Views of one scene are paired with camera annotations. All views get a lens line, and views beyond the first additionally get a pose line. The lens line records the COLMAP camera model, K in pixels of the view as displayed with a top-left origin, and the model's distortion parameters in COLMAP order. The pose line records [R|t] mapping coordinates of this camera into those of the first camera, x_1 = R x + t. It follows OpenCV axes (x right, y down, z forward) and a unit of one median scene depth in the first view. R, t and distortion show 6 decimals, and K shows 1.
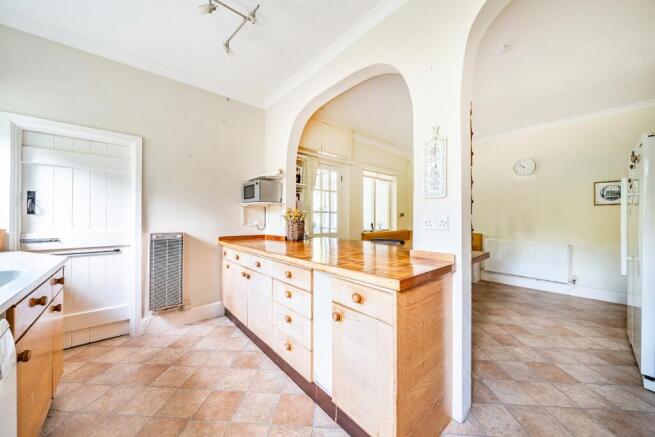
lens RADIAL K [[227.6, 0, 326.6], [0, 227.6, 219.8], [0, 0, 1]] dist [-0.000608, -0.000120]
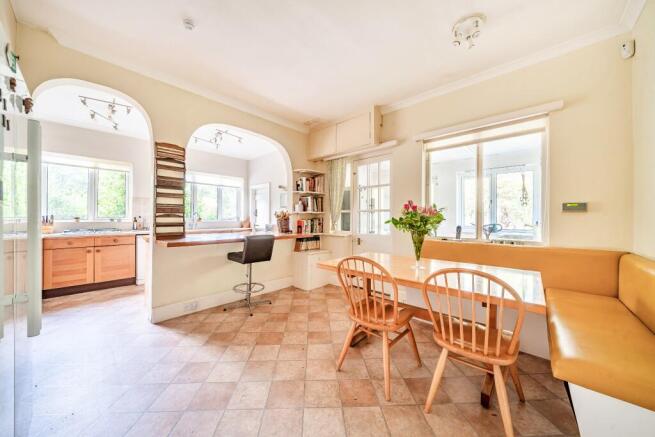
lens RADIAL K [[227.6, 0, 325.9], [0, 227.6, 217.1], [0, 0, 1]] dist [-0.000608, -0.000120]
pose [[0.119083, 0.003407, -0.992878, 1.292908], [-0.005888, 0.999979, 0.002725, -0.011643], [0.992867, 0.005522, 0.119101, 1.061673]]
